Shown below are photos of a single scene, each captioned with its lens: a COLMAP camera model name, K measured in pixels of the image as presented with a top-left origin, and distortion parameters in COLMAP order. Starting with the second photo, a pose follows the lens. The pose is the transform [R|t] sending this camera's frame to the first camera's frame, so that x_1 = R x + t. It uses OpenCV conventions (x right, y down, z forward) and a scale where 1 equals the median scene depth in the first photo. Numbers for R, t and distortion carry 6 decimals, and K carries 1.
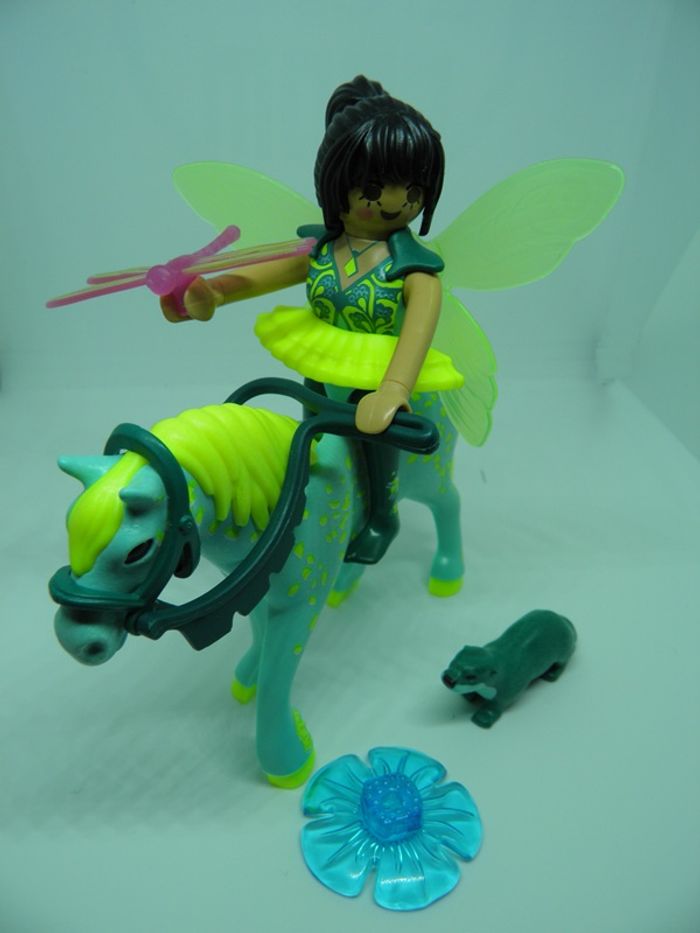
lens RADIAL K [[748.1, 0, 353.4], [0, 748.1, 470.7], [0, 0, 1]] dist [-0.108140, 0.056718]
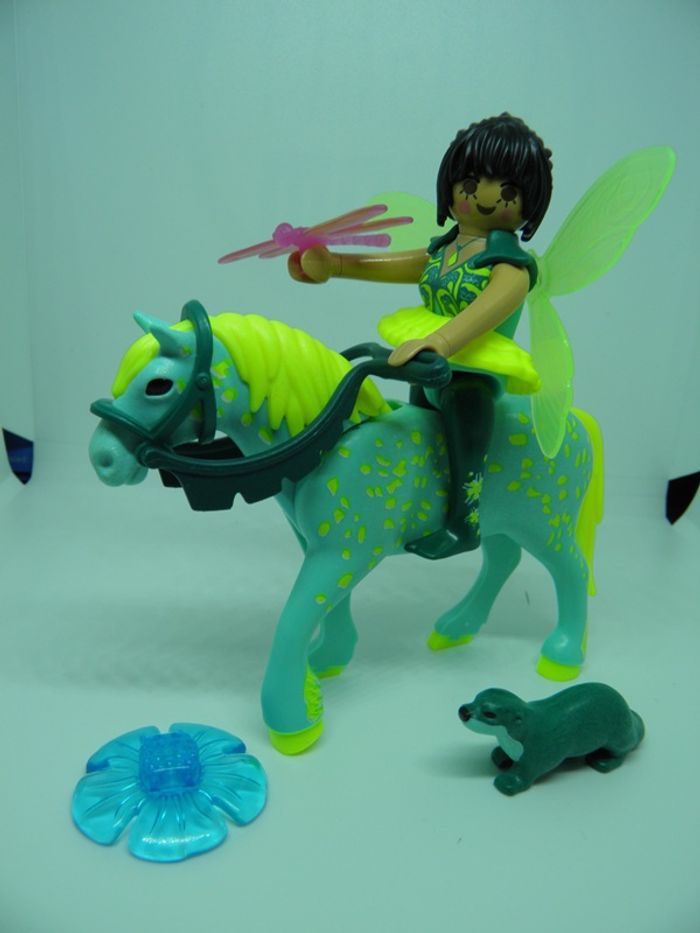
lens RADIAL K [[748.1, 0, 346.4], [0, 748.1, 462.1], [0, 0, 1]] dist [-0.108140, 0.056718]
pose [[0.866641, 0.196691, -0.458525, 0.435143], [-0.311075, 0.931533, -0.188357, 0.274085], [0.390083, 0.305874, 0.868491, 0.063463]]
